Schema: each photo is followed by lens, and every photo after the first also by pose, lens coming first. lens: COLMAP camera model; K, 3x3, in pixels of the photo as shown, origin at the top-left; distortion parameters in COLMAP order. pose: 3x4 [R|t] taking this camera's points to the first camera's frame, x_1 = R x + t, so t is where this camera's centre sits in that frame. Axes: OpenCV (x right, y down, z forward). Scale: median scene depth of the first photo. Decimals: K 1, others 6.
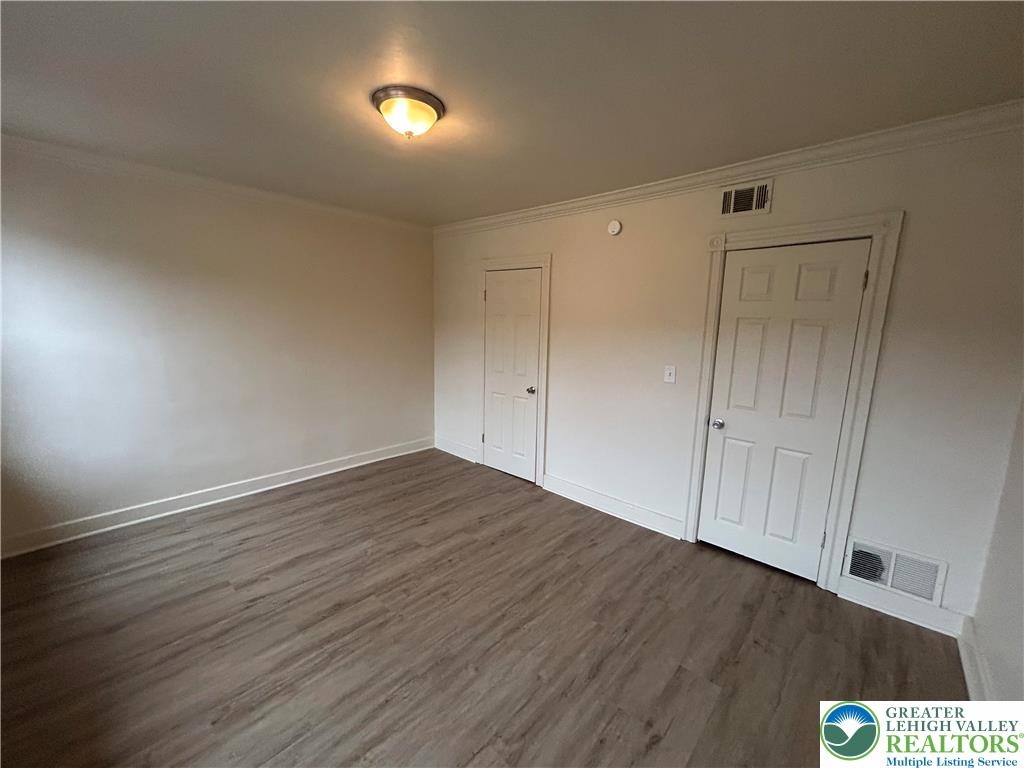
lens RADIAL K [[413.3, 0, 512.8], [0, 413.3, 384.3], [0, 0, 1]] dist [-0.001007, 0.000024]
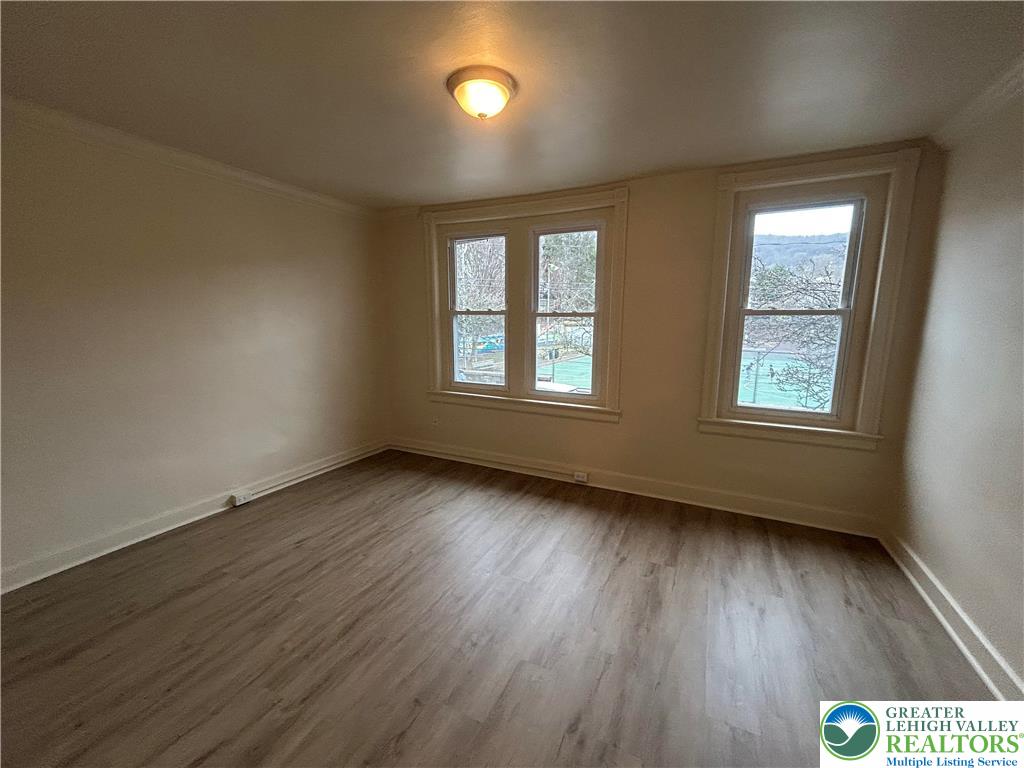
lens RADIAL K [[413.3, 0, 512.0], [0, 413.3, 383.7], [0, 0, 1]] dist [-0.001007, 0.000024]
pose [[-0.960464, 0.015040, -0.277998, -0.030831], [-0.072352, 0.950747, 0.301407, -0.261259], [0.268839, 0.309604, -0.912070, 1.869223]]
